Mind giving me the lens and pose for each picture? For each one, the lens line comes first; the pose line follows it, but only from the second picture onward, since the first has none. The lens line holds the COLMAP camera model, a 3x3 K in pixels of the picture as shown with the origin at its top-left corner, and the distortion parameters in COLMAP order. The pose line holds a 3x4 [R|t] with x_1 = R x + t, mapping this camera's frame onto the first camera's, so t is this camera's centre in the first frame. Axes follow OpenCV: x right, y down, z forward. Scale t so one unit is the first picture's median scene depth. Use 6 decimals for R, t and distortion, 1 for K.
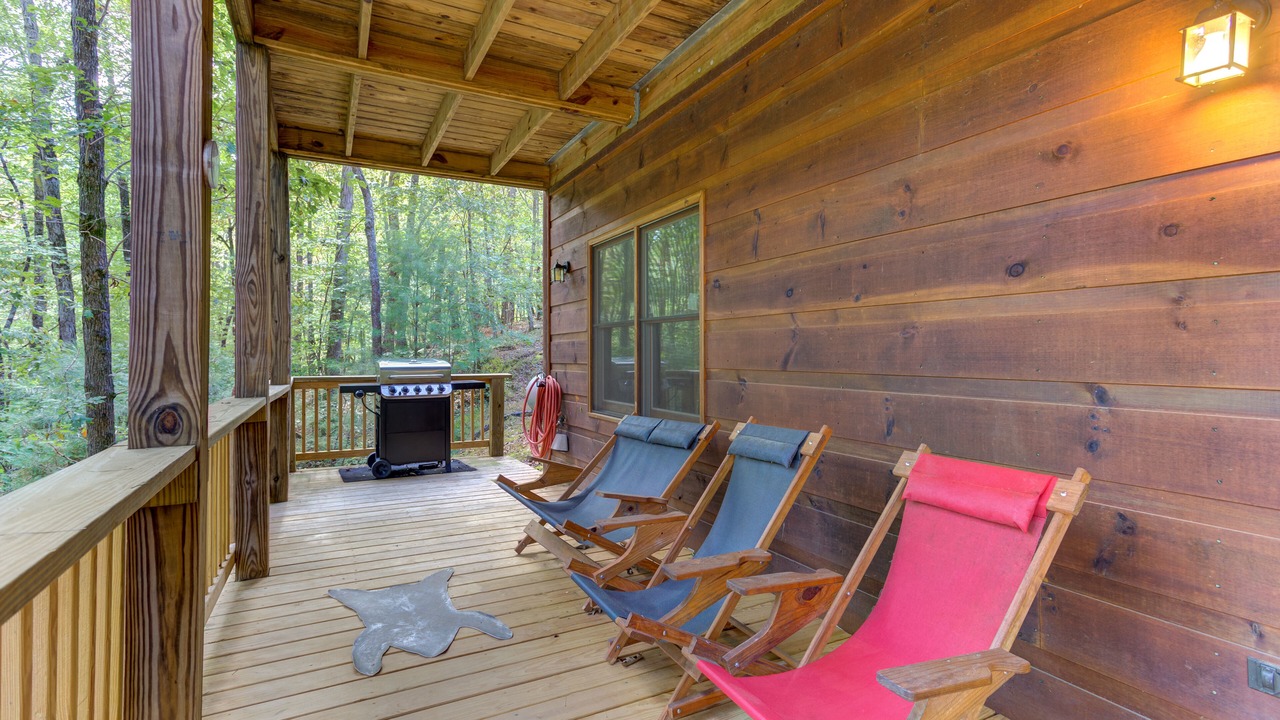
lens RADIAL K [[605.0, 0, 641.9], [0, 605.0, 351.3], [0, 0, 1]] dist [0.012760, 0.002276]
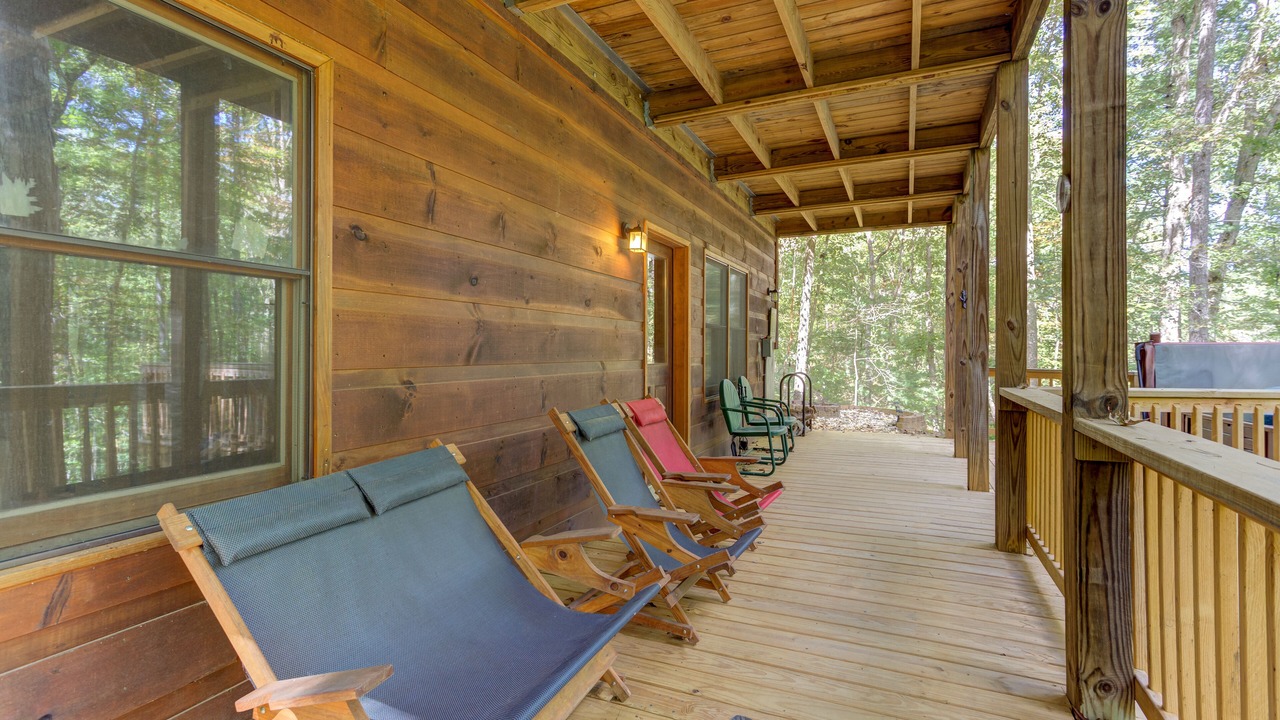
lens RADIAL K [[605.0, 0, 640.5], [0, 605.0, 352.1], [0, 0, 1]] dist [0.012760, 0.002276]
pose [[-0.628404, 0.001225, 0.777886, -0.643038], [0.001242, 0.999999, -0.000571, 0.013618], [-0.777886, 0.000608, -0.628405, 1.387733]]
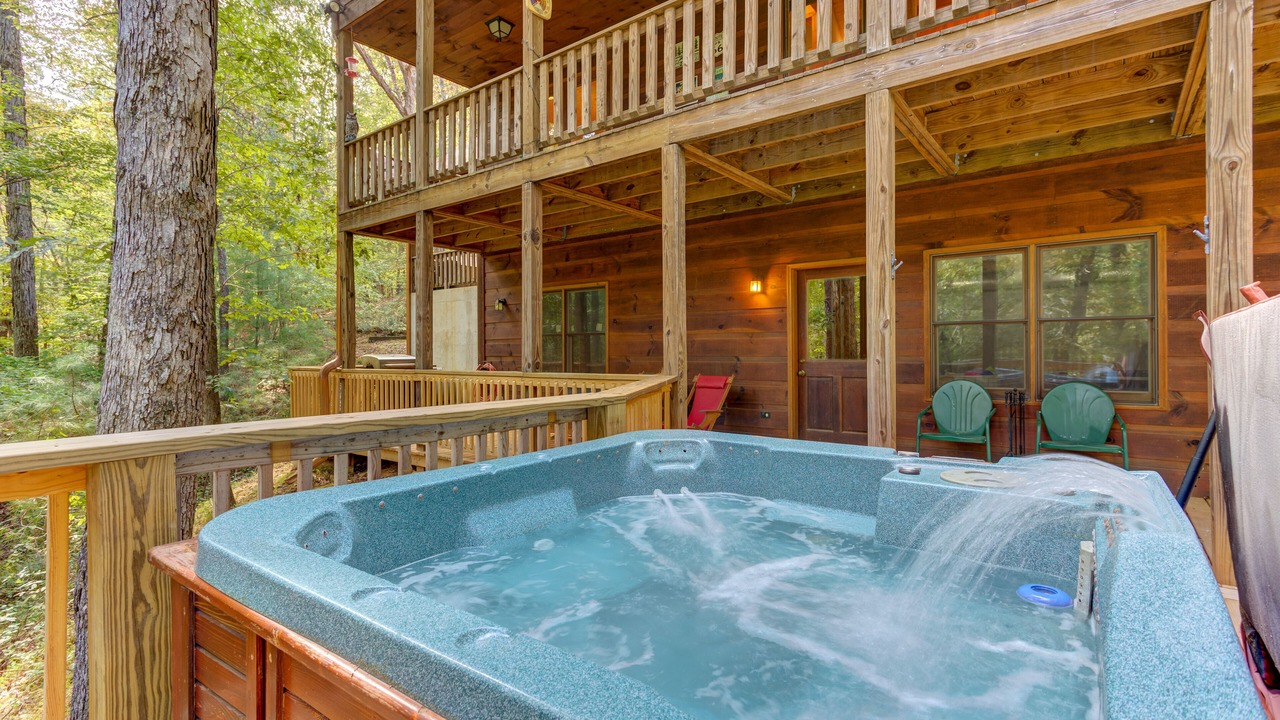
lens RADIAL K [[605.0, 0, 643.6], [0, 605.0, 356.6], [0, 0, 1]] dist [0.012760, 0.002276]
pose [[0.908695, -0.001818, 0.417458, -0.934814], [-0.001035, 0.999978, 0.006609, 0.016990], [-0.417460, -0.006438, 0.908672, -1.491341]]
